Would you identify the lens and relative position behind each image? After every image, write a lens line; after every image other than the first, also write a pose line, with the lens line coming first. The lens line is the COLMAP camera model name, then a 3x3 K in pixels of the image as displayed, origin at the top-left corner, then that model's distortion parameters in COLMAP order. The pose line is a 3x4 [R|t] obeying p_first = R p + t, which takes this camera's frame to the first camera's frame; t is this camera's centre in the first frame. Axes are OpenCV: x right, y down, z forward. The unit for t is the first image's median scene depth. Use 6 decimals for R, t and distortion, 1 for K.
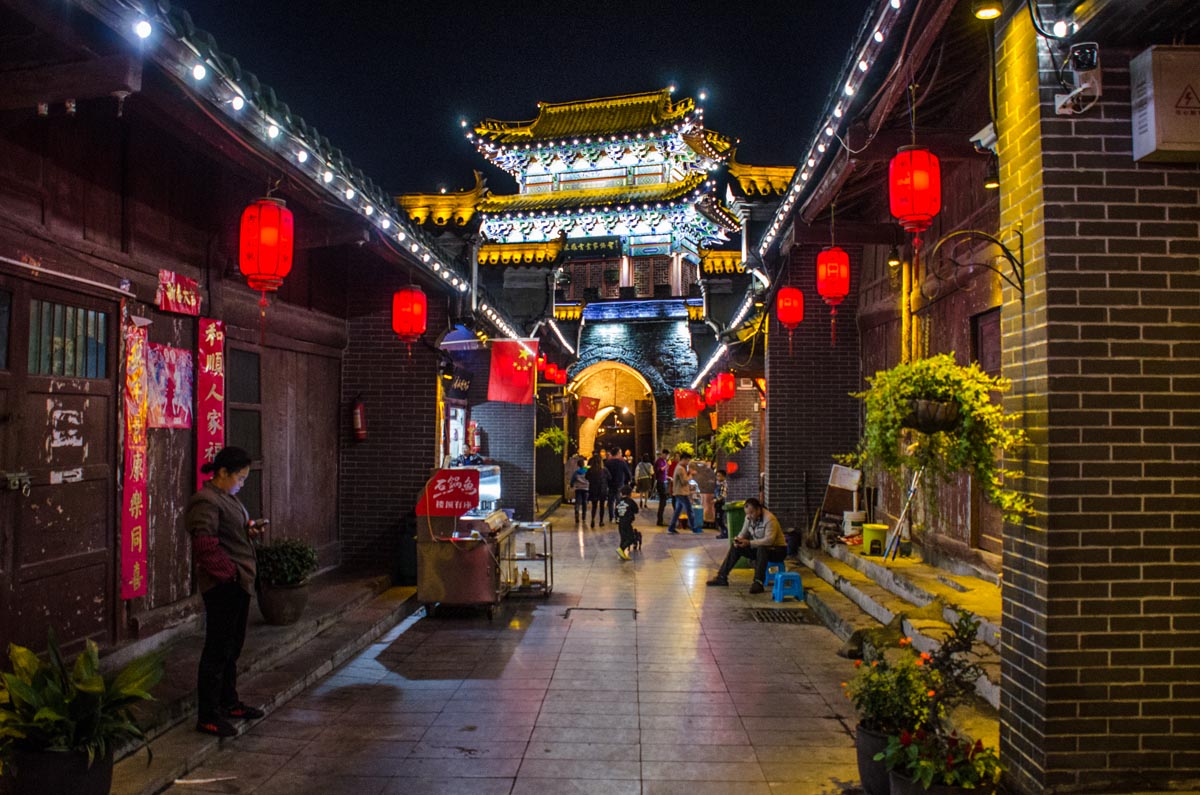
lens RADIAL K [[900.1, 0, 591.9], [0, 900.1, 393.2], [0, 0, 1]] dist [-0.149595, 0.091864]
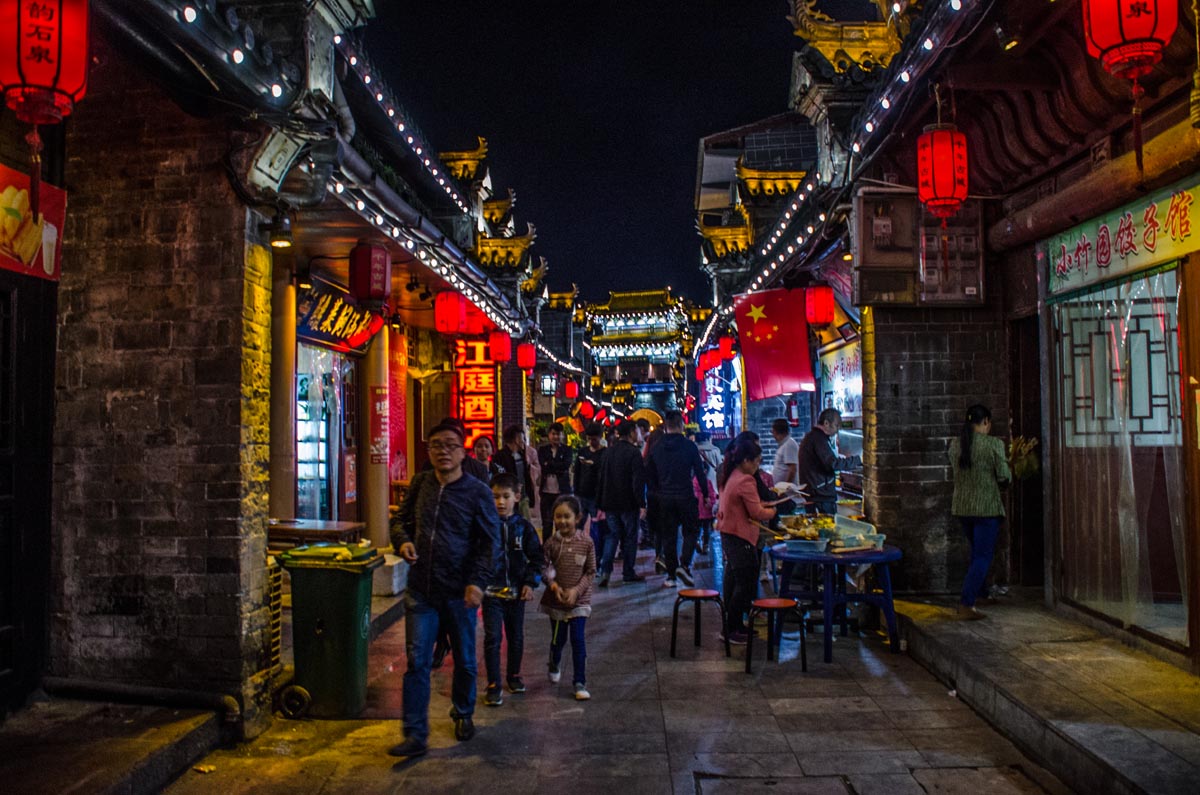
lens RADIAL K [[900.1, 0, 591.9], [0, 900.1, 393.2], [0, 0, 1]] dist [-0.149595, 0.091864]
pose [[0.999732, -0.018961, -0.013313, -0.087285], [0.018923, 0.999816, -0.003021, -0.070103], [0.013368, 0.002768, 0.999907, -1.377678]]
